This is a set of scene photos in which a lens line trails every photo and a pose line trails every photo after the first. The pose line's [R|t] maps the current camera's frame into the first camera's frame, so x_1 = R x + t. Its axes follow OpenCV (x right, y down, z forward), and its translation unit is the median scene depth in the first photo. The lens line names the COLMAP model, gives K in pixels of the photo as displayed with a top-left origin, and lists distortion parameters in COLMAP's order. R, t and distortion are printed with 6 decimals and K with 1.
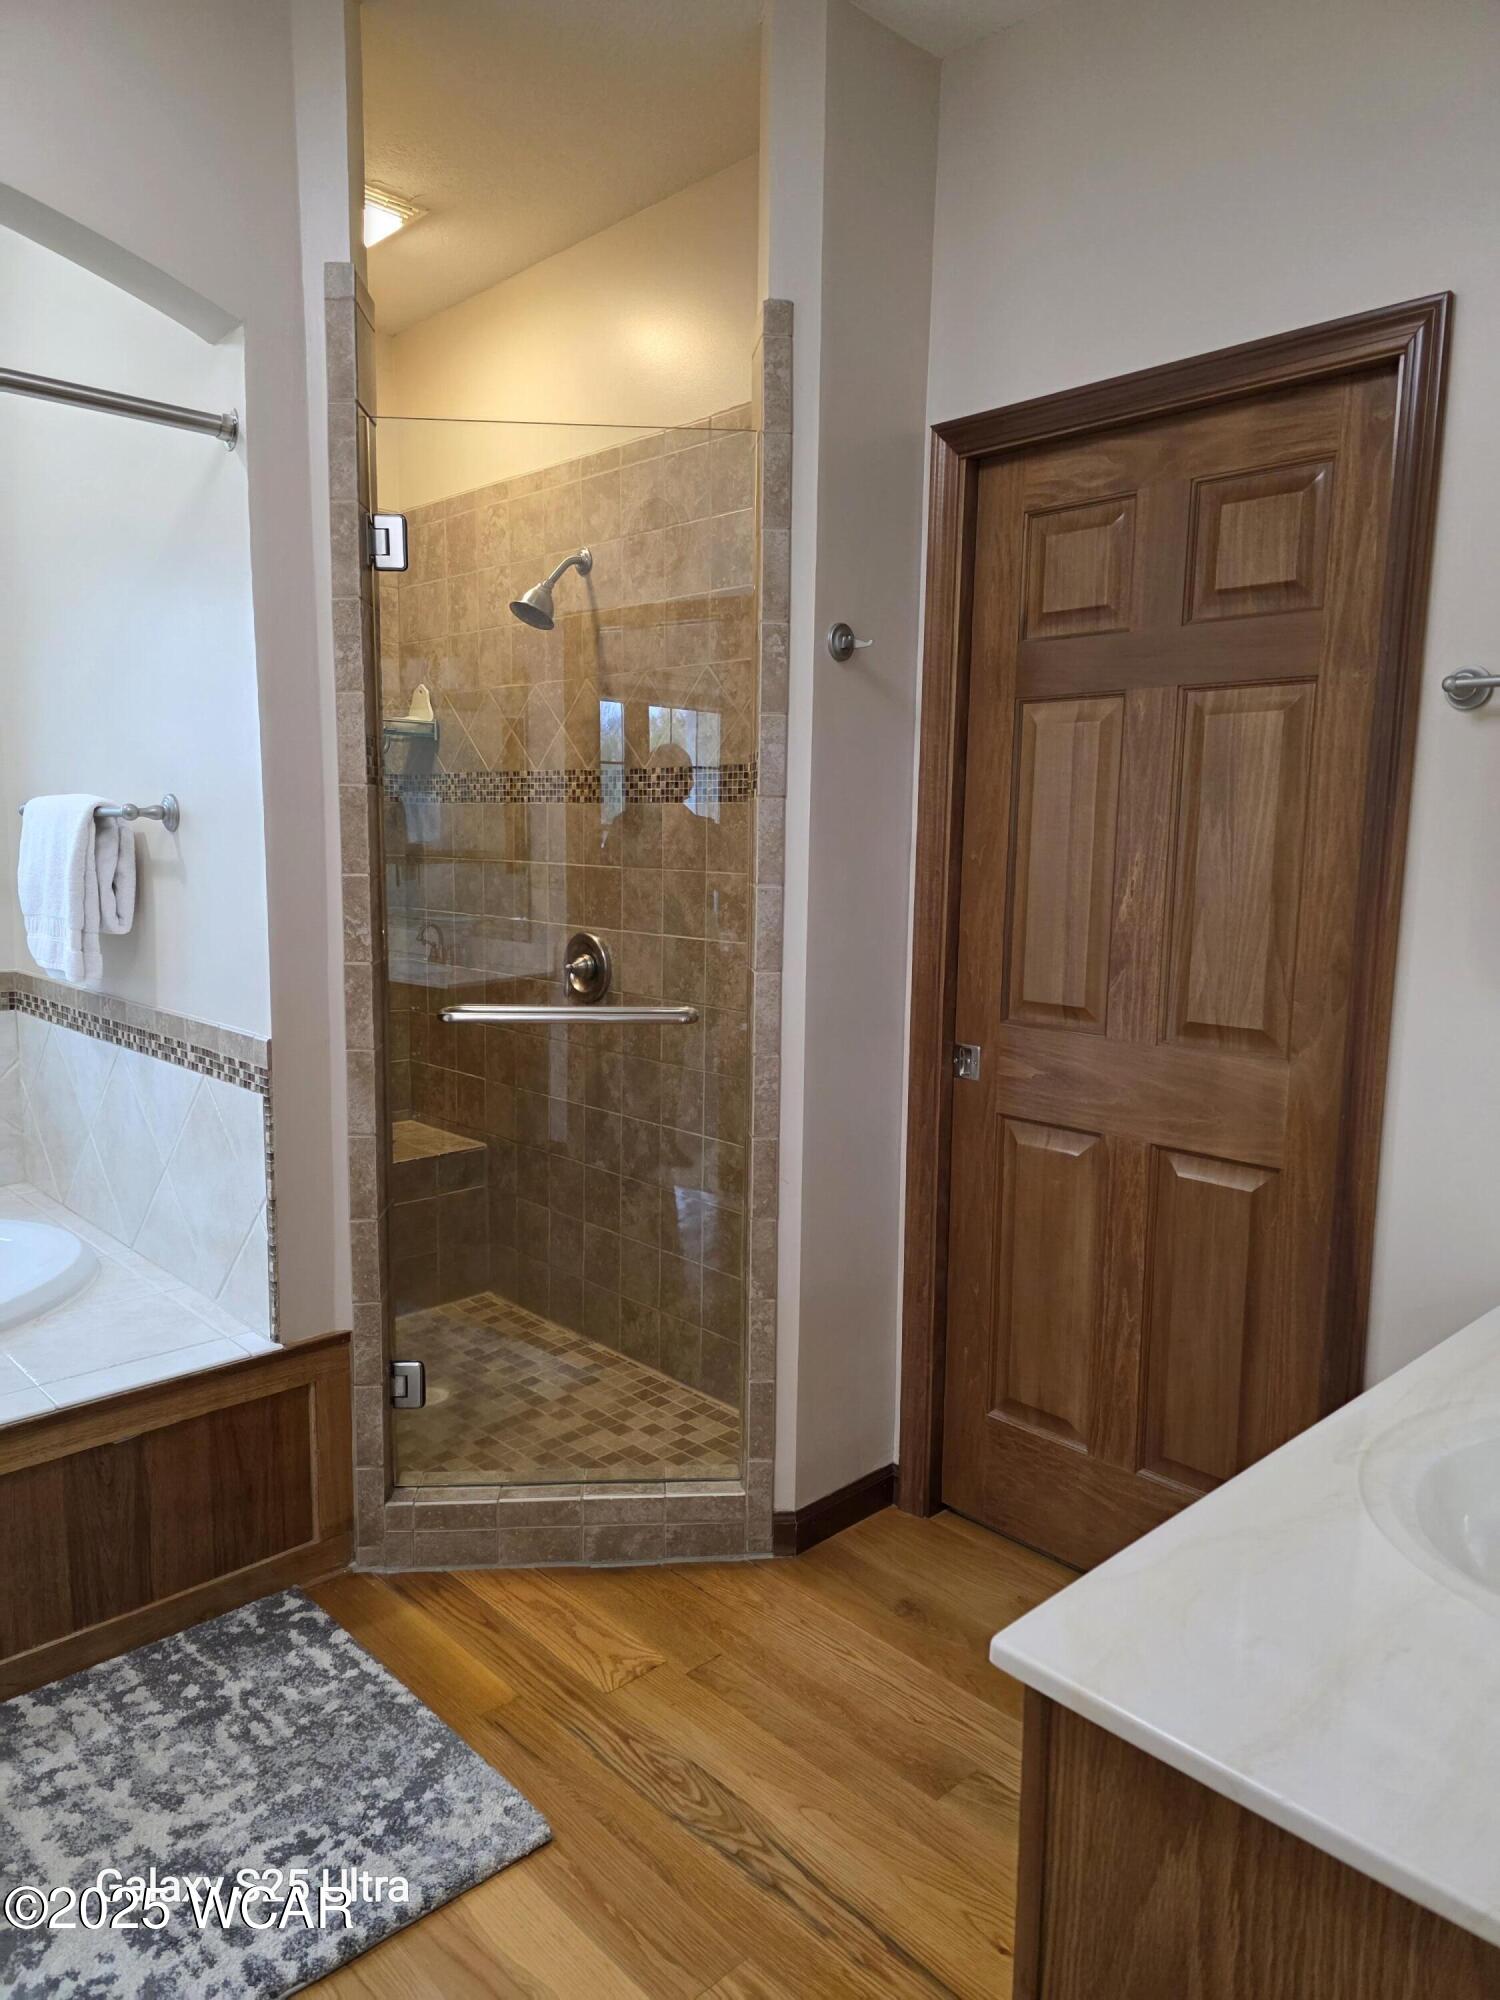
lens RADIAL K [[1351.4, 0, 680.3], [0, 1351.4, 1042.0], [0, 0, 1]] dist [0.067192, -0.045702]
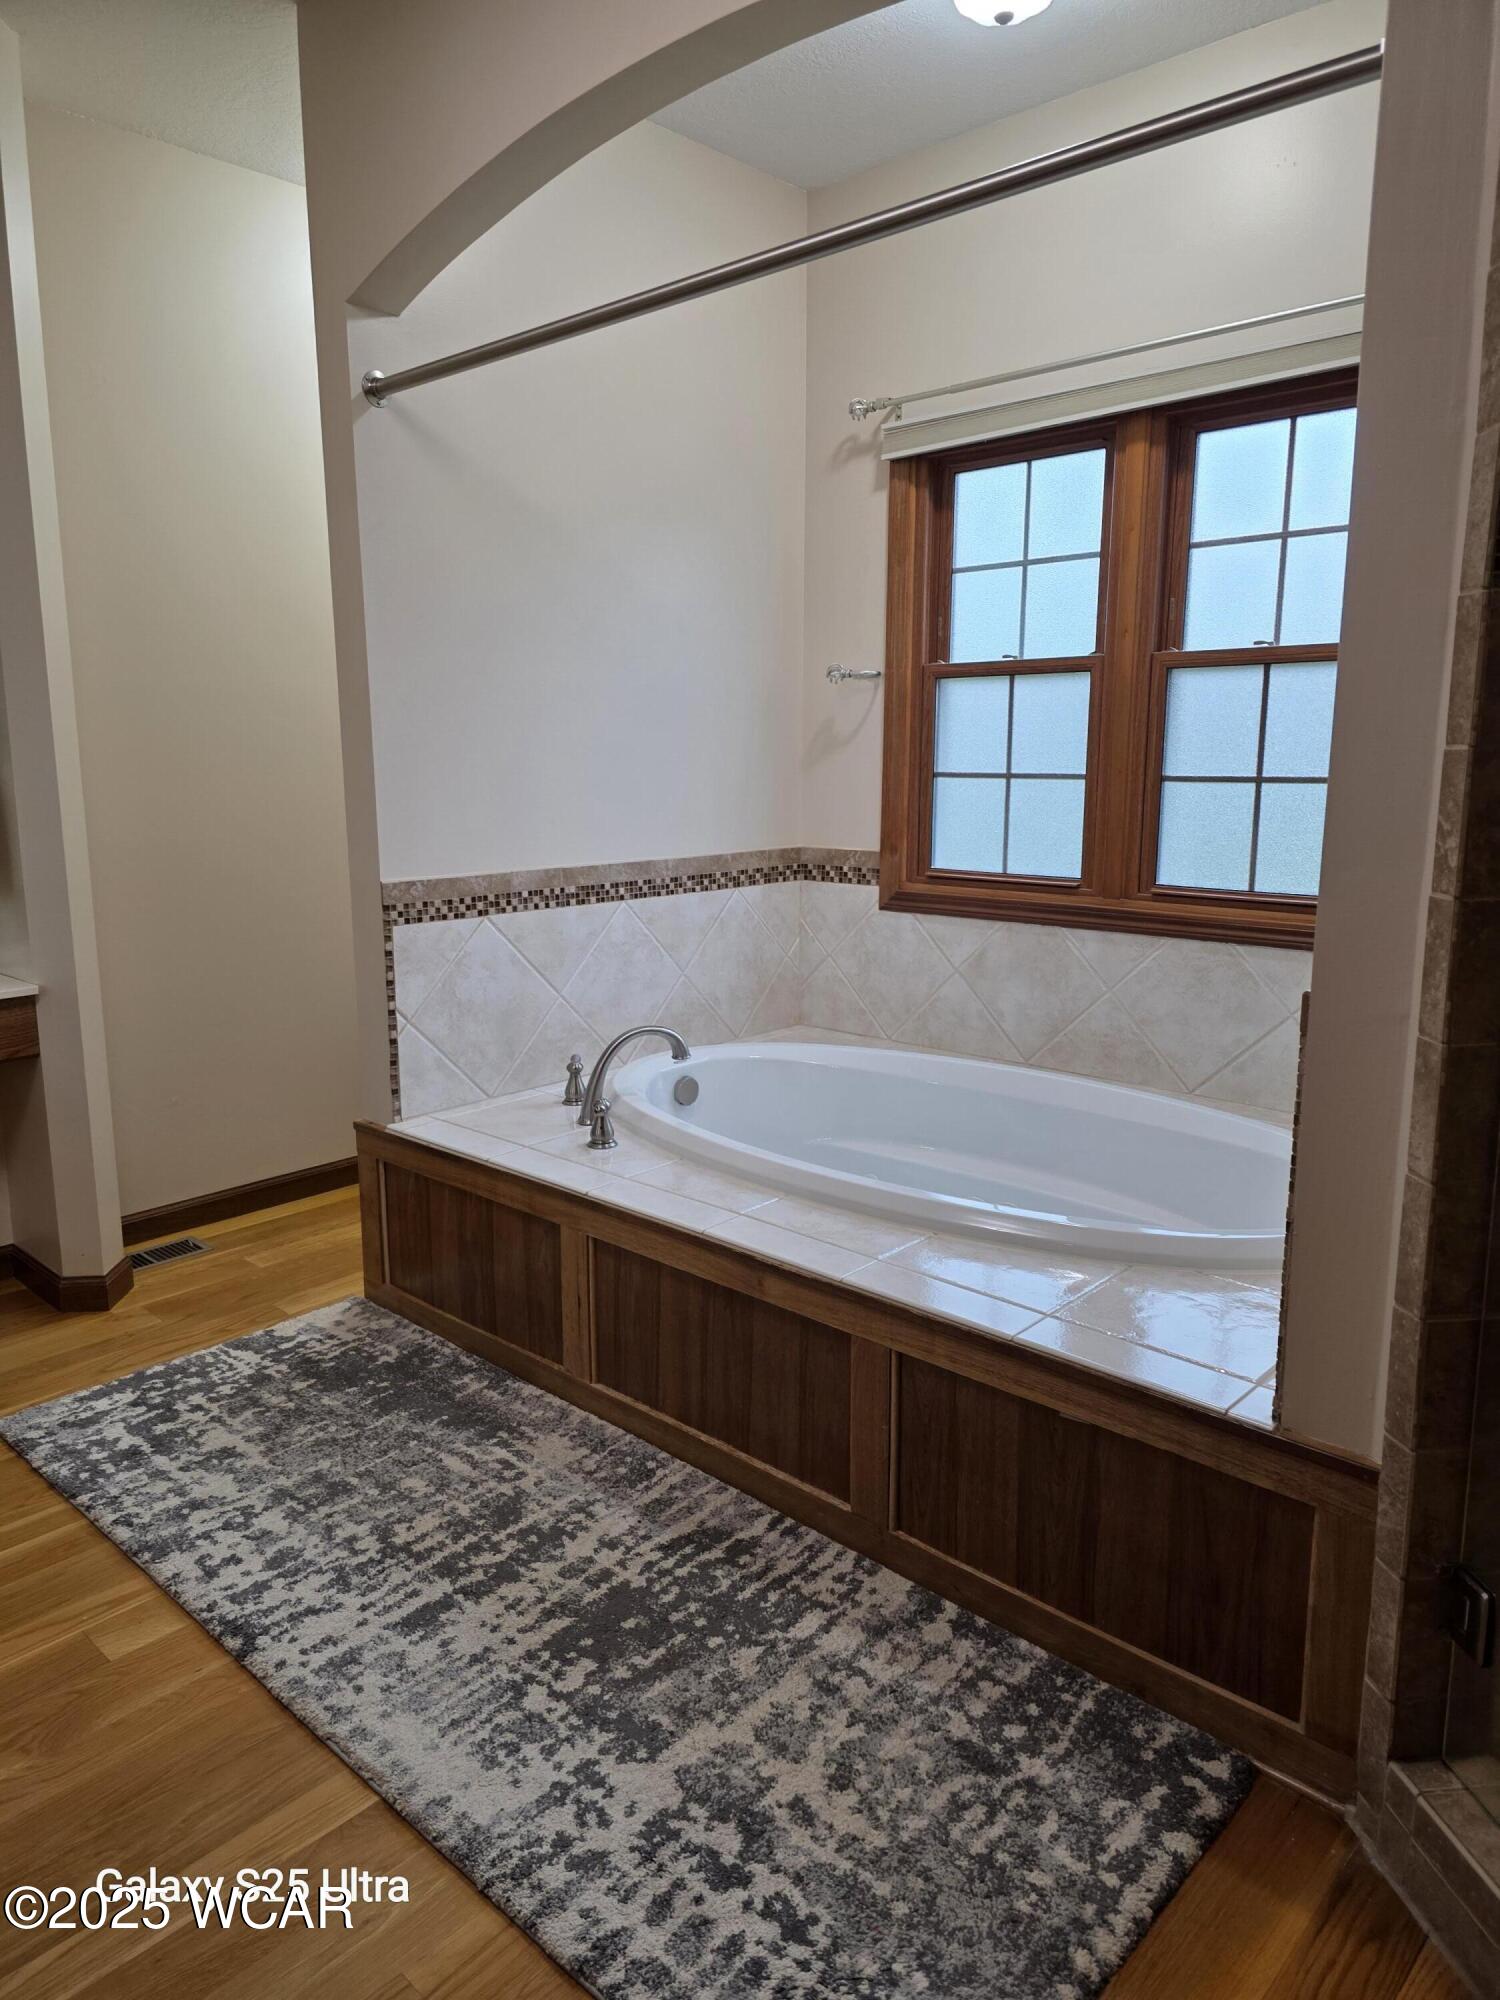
lens RADIAL K [[1351.4, 0, 748.4], [0, 1351.4, 997.2], [0, 0, 1]] dist [0.067192, -0.045702]
pose [[0.100497, 0.178671, -0.978763, 0.380619], [-0.152633, 0.974867, 0.162288, -0.076454], [0.983160, 0.133082, 0.125242, 0.706420]]
